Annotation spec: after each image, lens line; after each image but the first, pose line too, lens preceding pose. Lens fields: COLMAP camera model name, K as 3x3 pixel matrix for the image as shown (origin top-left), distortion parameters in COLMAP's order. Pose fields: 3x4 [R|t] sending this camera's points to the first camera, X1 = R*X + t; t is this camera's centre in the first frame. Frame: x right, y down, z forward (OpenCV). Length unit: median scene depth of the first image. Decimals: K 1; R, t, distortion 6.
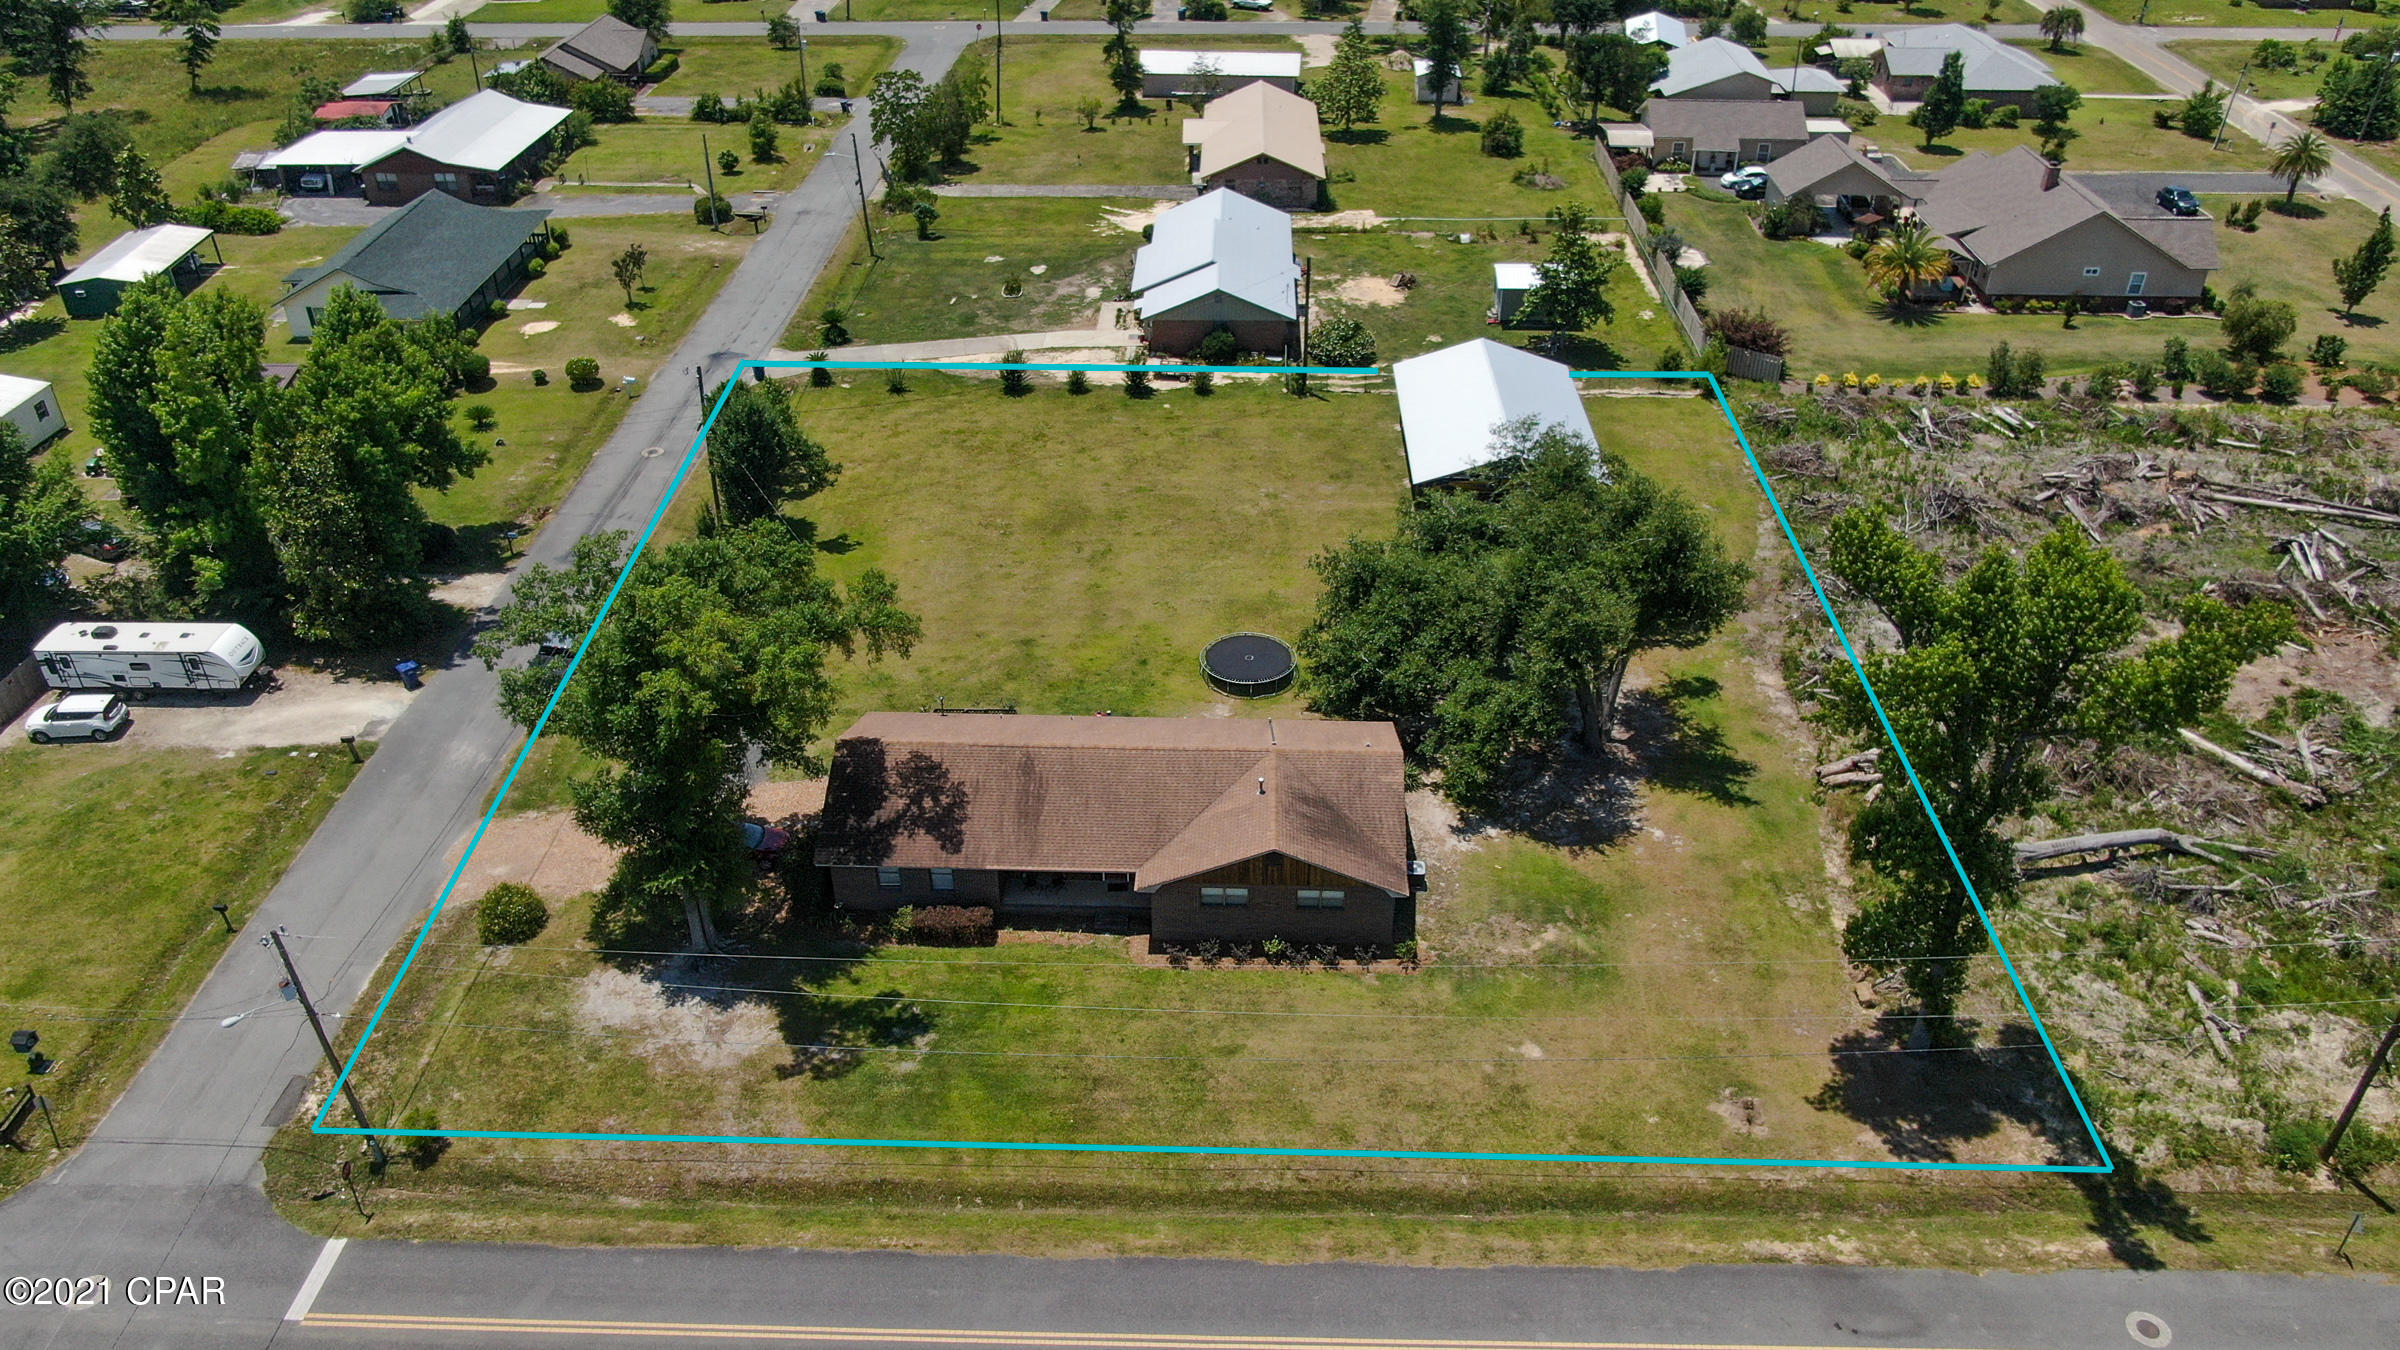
lens RADIAL K [[1732.2, 0, 1200.0], [0, 1732.2, 675.0], [0, 0, 1]] dist [-0.008051, -0.001805]
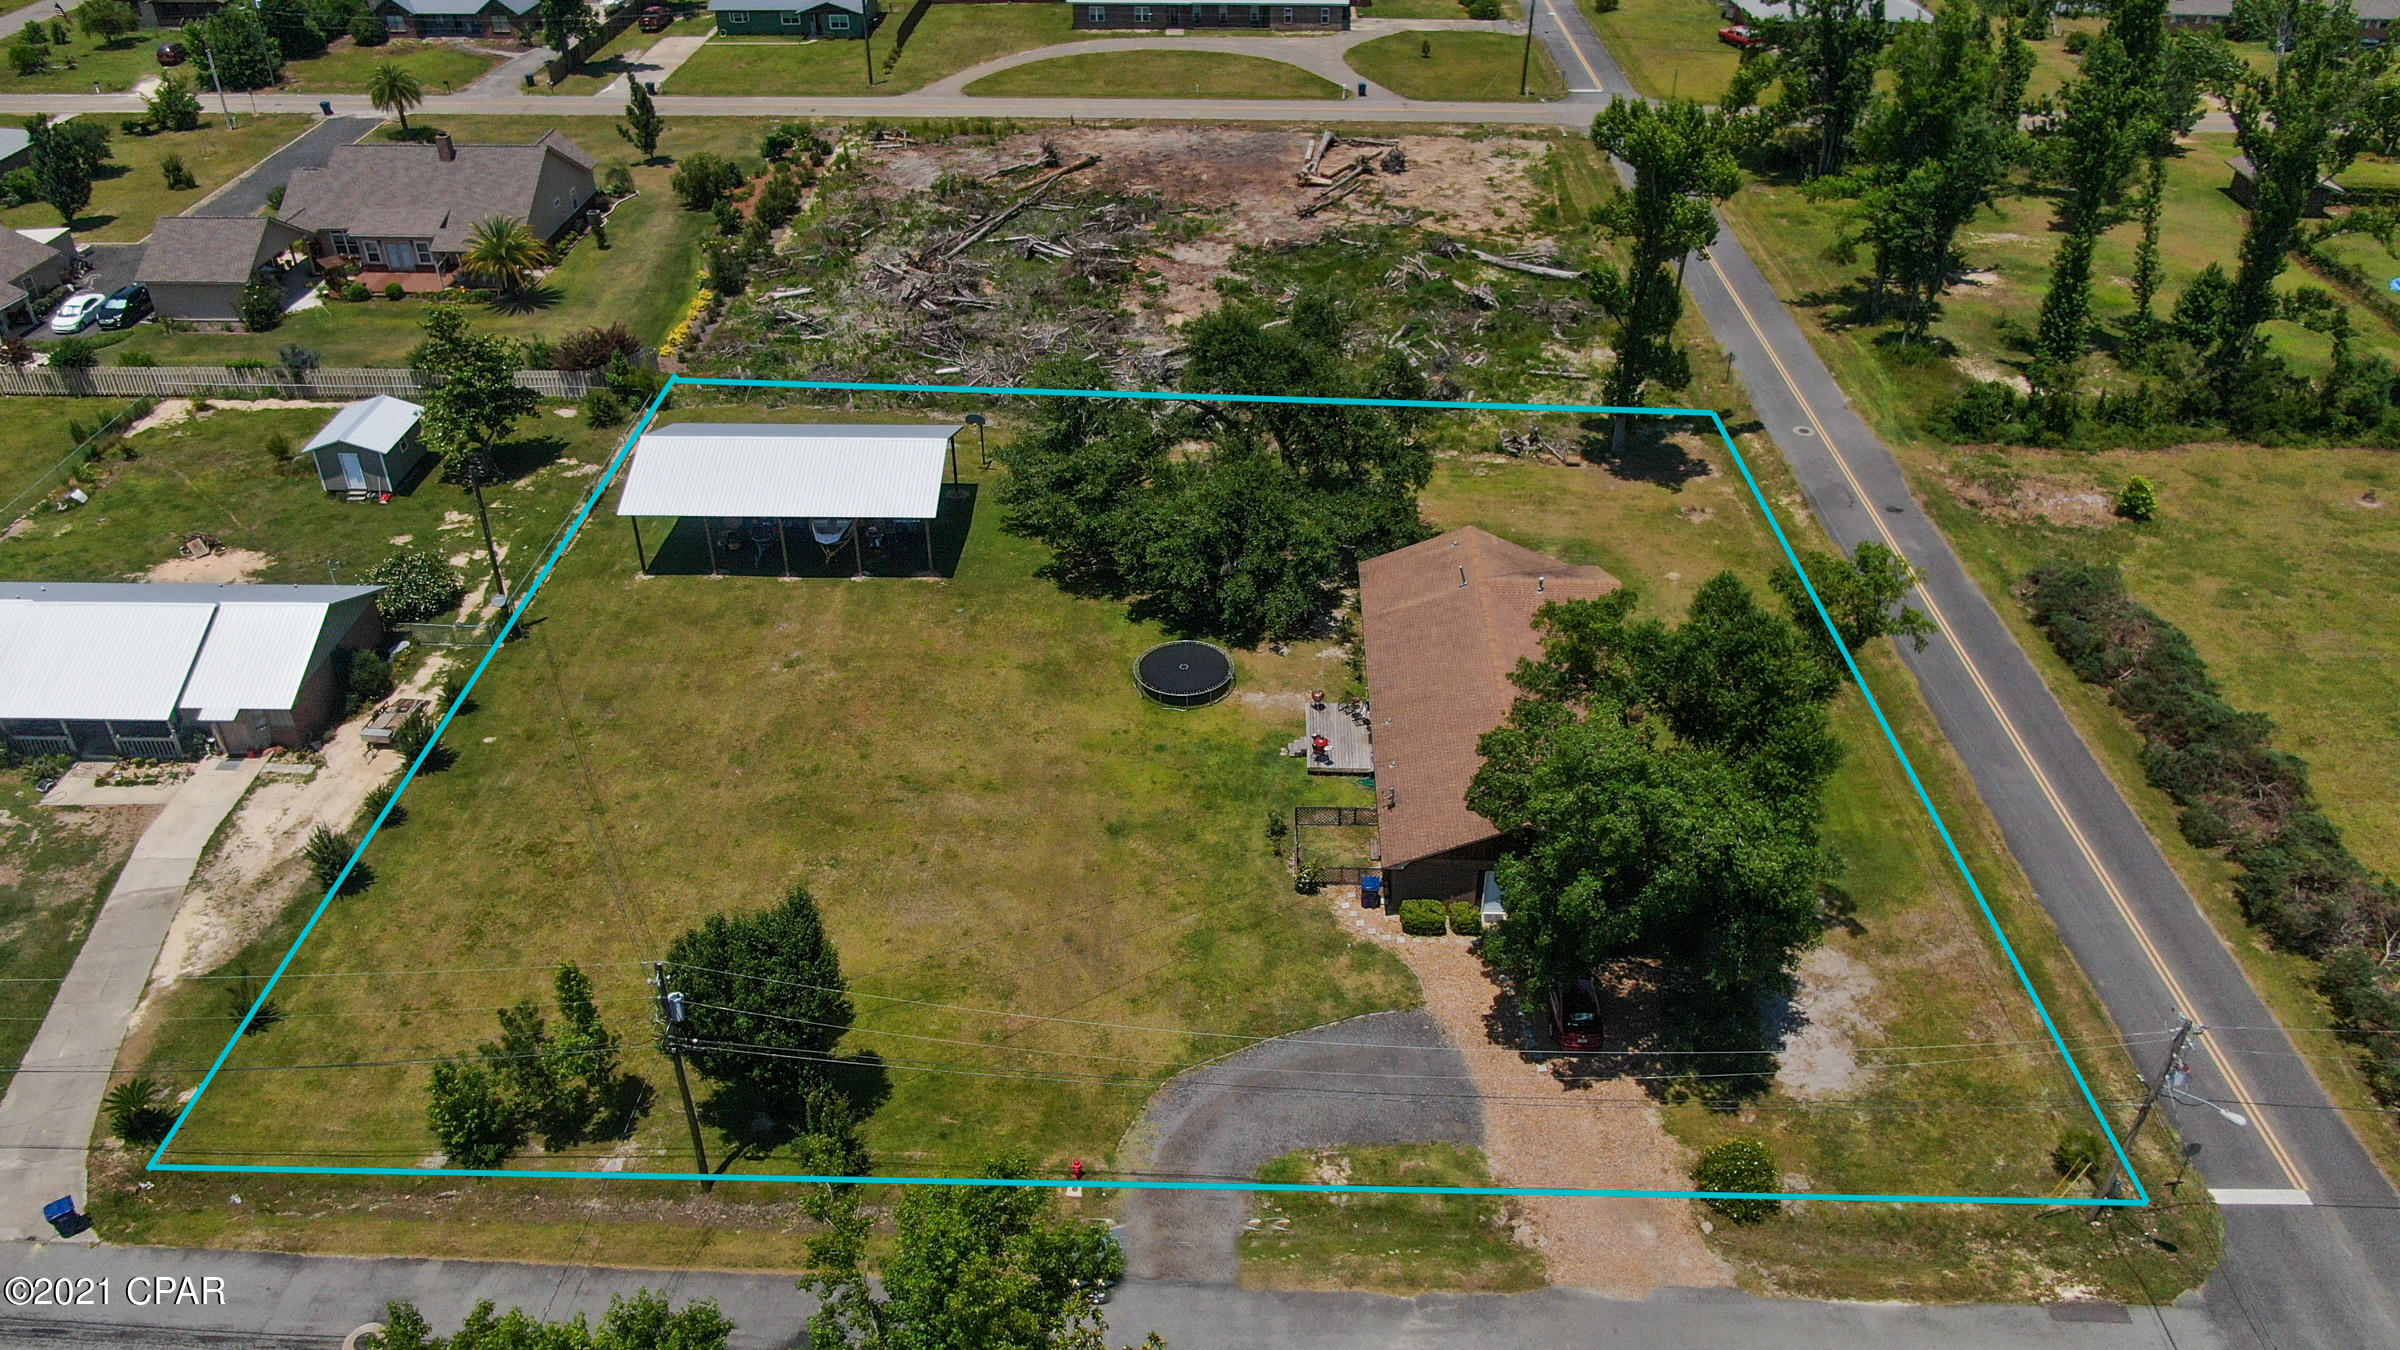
lens RADIAL K [[1732.2, 0, 1200.0], [0, 1732.2, 675.0], [0, 0, 1]] dist [-0.008051, -0.001805]
pose [[-0.005856, -0.551202, 0.834351, -0.768222], [0.547063, 0.696669, 0.464085, -0.442670], [-0.837071, 0.459160, 0.297463, 0.695871]]
